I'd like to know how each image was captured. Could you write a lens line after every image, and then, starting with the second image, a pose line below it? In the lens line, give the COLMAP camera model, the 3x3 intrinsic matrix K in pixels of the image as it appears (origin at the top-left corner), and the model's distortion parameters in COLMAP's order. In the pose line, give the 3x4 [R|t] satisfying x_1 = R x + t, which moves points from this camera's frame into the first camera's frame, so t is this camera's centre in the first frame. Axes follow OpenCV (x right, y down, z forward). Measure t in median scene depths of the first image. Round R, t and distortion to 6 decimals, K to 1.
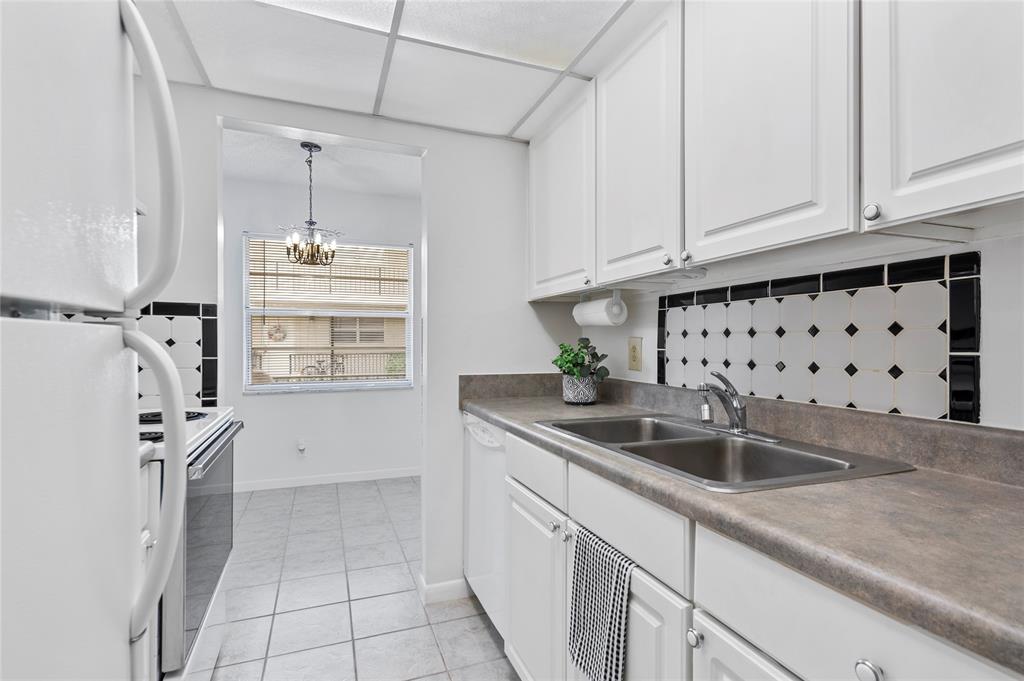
lens RADIAL K [[489.5, 0, 513.1], [0, 489.5, 344.3], [0, 0, 1]] dist [0.019098, -0.006902]
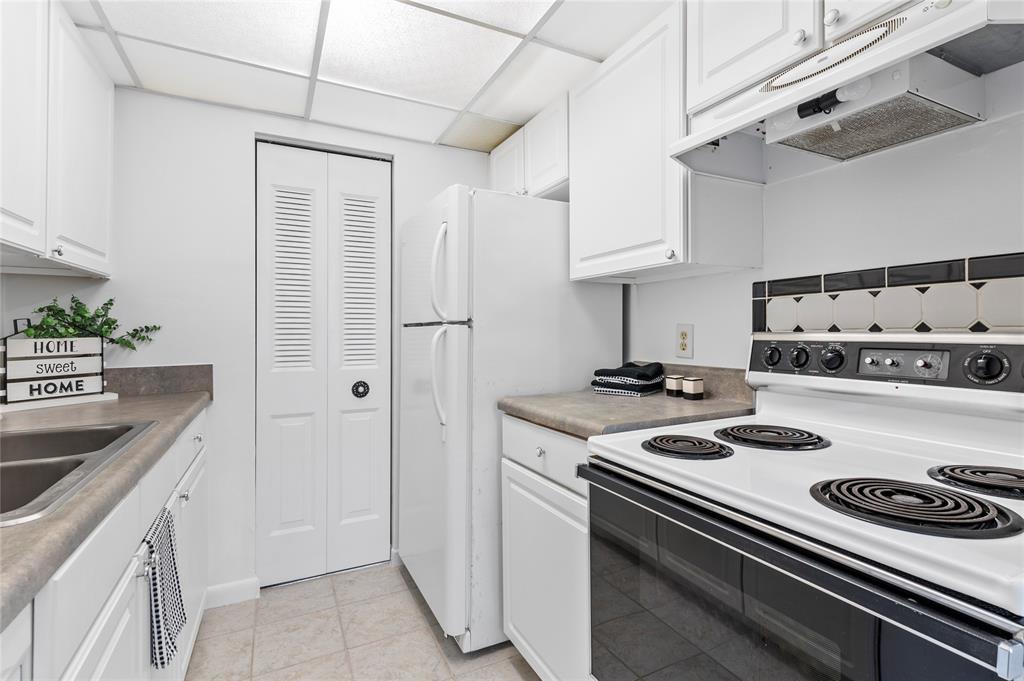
lens RADIAL K [[489.5, 0, 519.6], [0, 489.5, 329.6], [0, 0, 1]] dist [0.019098, -0.006902]
pose [[-0.995274, -0.003813, -0.097031, -0.314570], [-0.003934, 0.999992, 0.001055, -0.006149], [0.097026, 0.001431, -0.995281, 1.363604]]
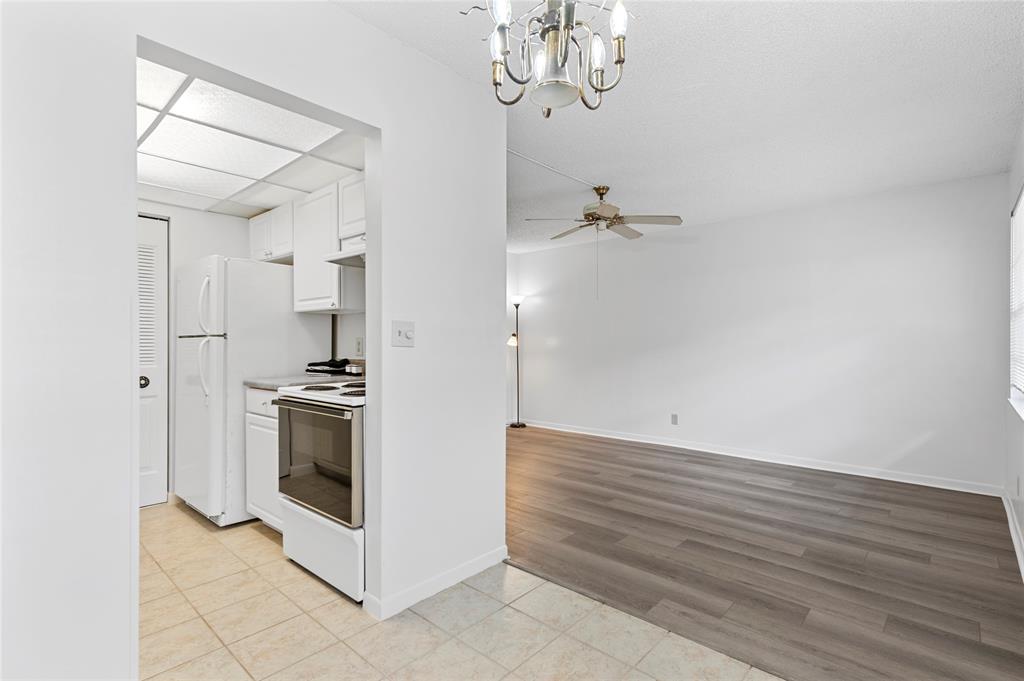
lens RADIAL K [[489.5, 0, 512.4], [0, 489.5, 346.6], [0, 0, 1]] dist [0.019098, -0.006902]
pose [[-0.893261, -0.004844, -0.449513, -0.434618], [-0.008952, 0.999935, 0.007014, -0.002039], [0.449450, 0.010289, -0.893246, 2.359168]]
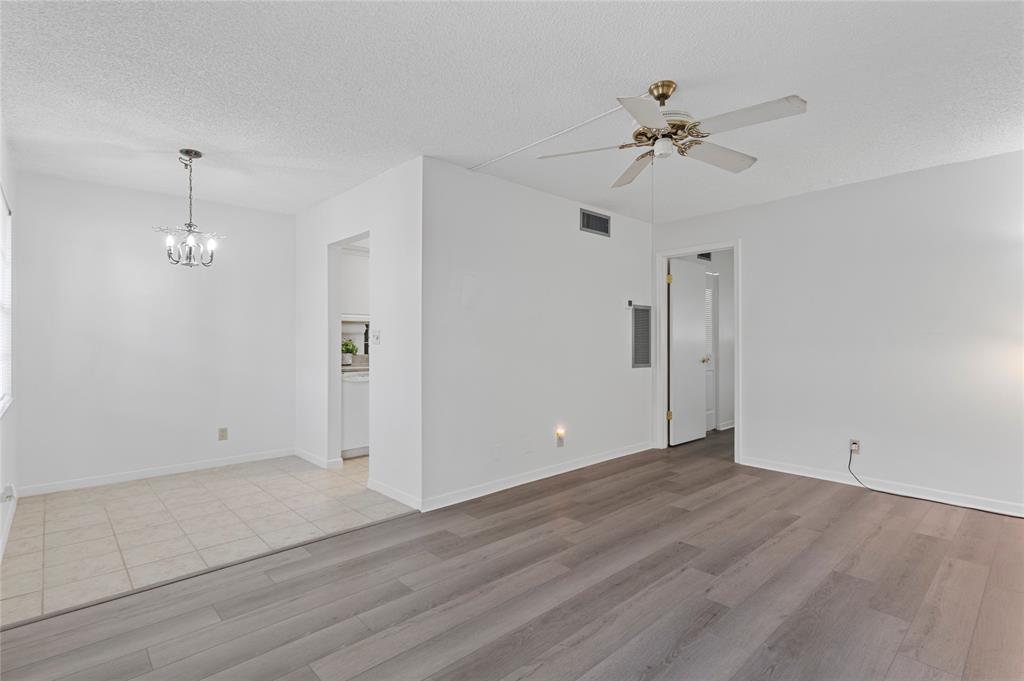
lens RADIAL K [[489.5, 0, 517.4], [0, 489.5, 338.5], [0, 0, 1]] dist [0.019098, -0.006902]
pose [[-0.377246, -0.000462, 0.926113, -3.015164], [0.000743, 0.999999, 0.000801, -0.016293], [-0.926113, 0.000990, -0.377245, 1.388224]]
